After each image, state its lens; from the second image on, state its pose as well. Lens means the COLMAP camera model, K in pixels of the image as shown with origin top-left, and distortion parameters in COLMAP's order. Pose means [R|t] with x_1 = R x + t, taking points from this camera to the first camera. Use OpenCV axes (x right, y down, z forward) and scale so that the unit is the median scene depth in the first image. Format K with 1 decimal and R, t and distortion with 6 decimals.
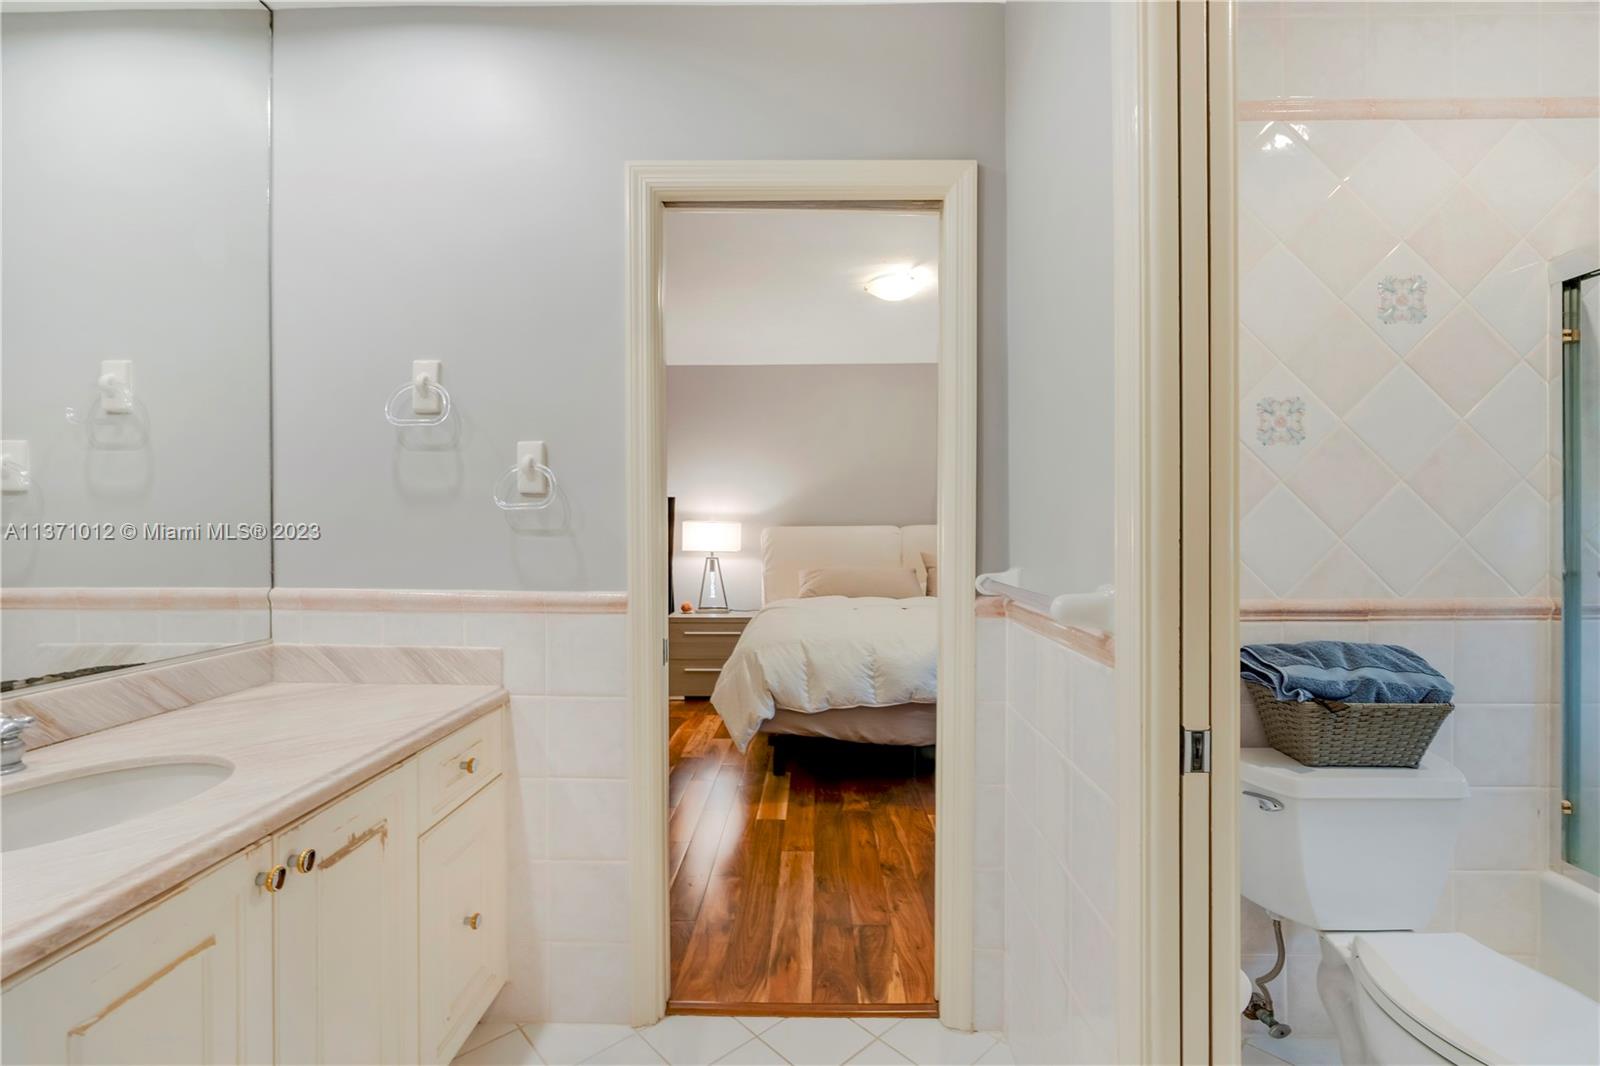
lens RADIAL K [[728.4, 0, 804.0], [0, 728.4, 531.3], [0, 0, 1]] dist [-0.002431, 0.008065]
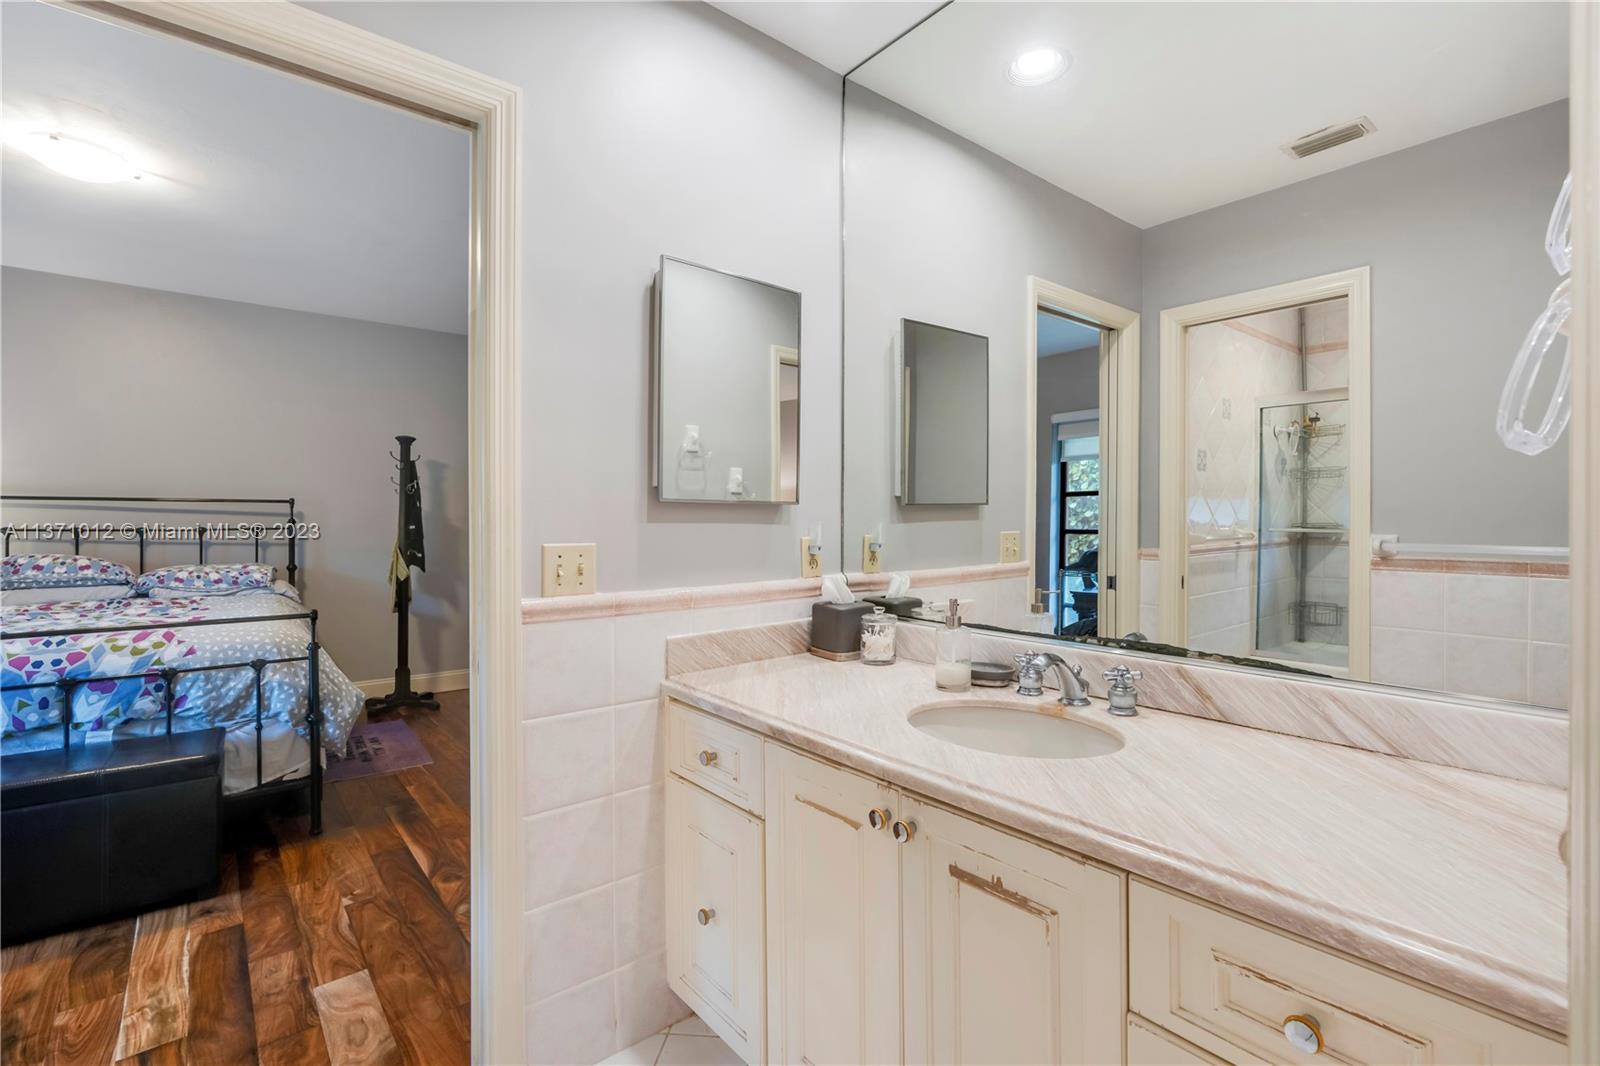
lens RADIAL K [[728.4, 0, 804.1], [0, 728.4, 523.9], [0, 0, 1]] dist [-0.002431, 0.008065]
pose [[-0.752771, 0.014250, -0.658128, 0.097368], [0.006137, 0.999874, 0.014631, -0.008794], [0.658254, 0.006975, -0.752764, 1.433998]]
